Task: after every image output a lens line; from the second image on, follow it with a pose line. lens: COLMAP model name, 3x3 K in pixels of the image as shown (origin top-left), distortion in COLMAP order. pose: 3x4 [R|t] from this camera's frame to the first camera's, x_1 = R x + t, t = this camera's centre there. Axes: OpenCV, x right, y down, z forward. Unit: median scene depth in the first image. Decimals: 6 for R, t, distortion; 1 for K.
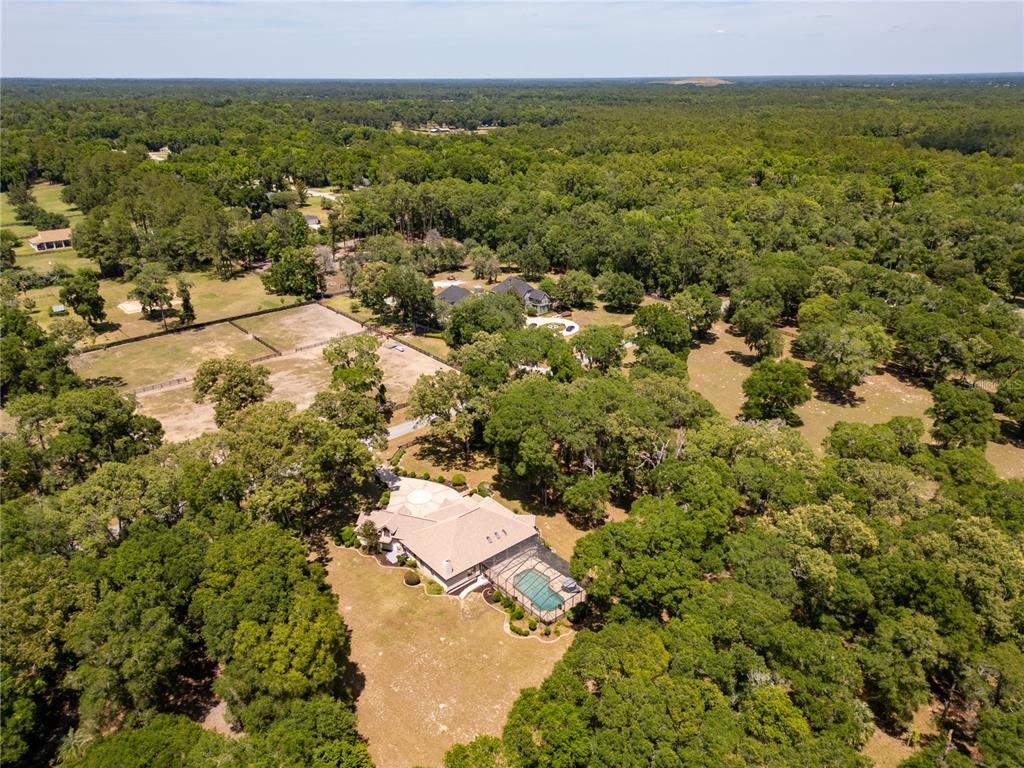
lens RADIAL K [[713.9, 0, 512.0], [0, 713.9, 384.0], [0, 0, 1]] dist [0.004250, -0.004060]
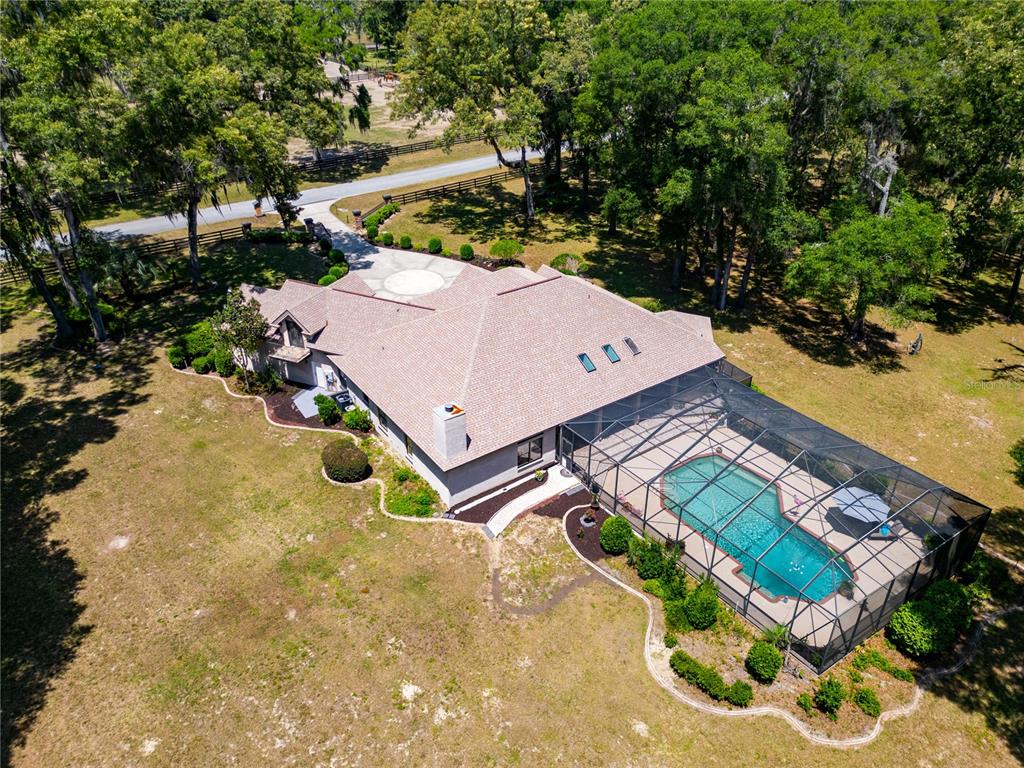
lens RADIAL K [[713.9, 0, 512.0], [0, 713.9, 384.0], [0, 0, 1]] dist [0.004250, -0.004060]
pose [[0.995761, 0.050024, -0.077180, -0.040060], [-0.039657, 0.990662, 0.130445, 0.183960], [0.082985, -0.126831, 0.988447, 0.660550]]
